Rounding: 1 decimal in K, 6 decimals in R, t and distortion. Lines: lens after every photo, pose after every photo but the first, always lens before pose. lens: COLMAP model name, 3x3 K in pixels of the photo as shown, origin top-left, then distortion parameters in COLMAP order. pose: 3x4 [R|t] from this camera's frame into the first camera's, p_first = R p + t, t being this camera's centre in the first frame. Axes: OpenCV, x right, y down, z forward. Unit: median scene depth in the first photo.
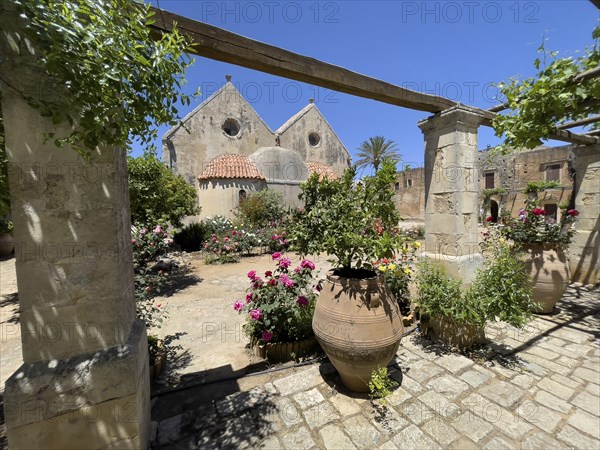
lens RADIAL K [[248.1, 0, 300.0], [0, 248.1, 225.0], [0, 0, 1]] dist [-0.001221, 0.001253]
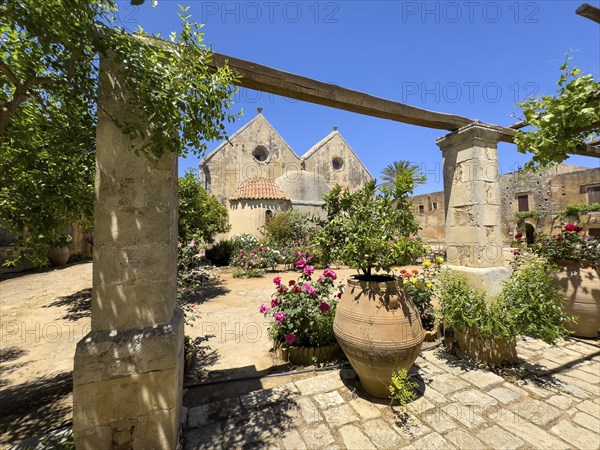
lens RADIAL K [[243.1, 0, 300.0], [0, 243.1, 225.0], [0, 0, 1]] dist [0.006139, -0.000918]
pose [[0.995255, 0.011823, -0.096577, 0.003590], [-0.020641, 0.995654, -0.090817, 0.054817], [0.095084, 0.092380, 0.991174, -0.054086]]
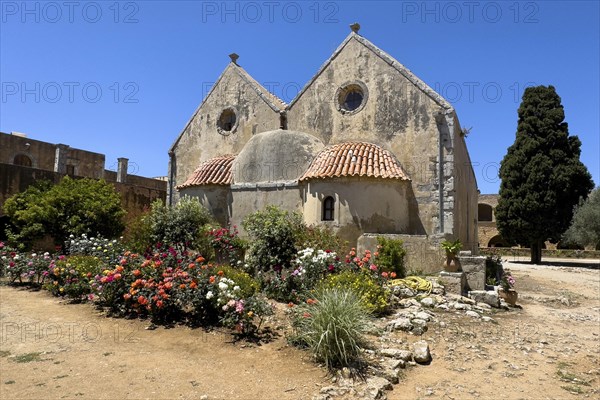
lens RADIAL K [[347.4, 0, 301.2], [0, 347.4, 213.1], [0, 0, 1]] dist [0.000208, 0.000184]
pose [[0.529051, -0.022746, -0.848285, 3.322543], [-0.084969, 0.993197, -0.079624, -0.244329], [0.844325, 0.114203, 0.523520, 3.122089]]
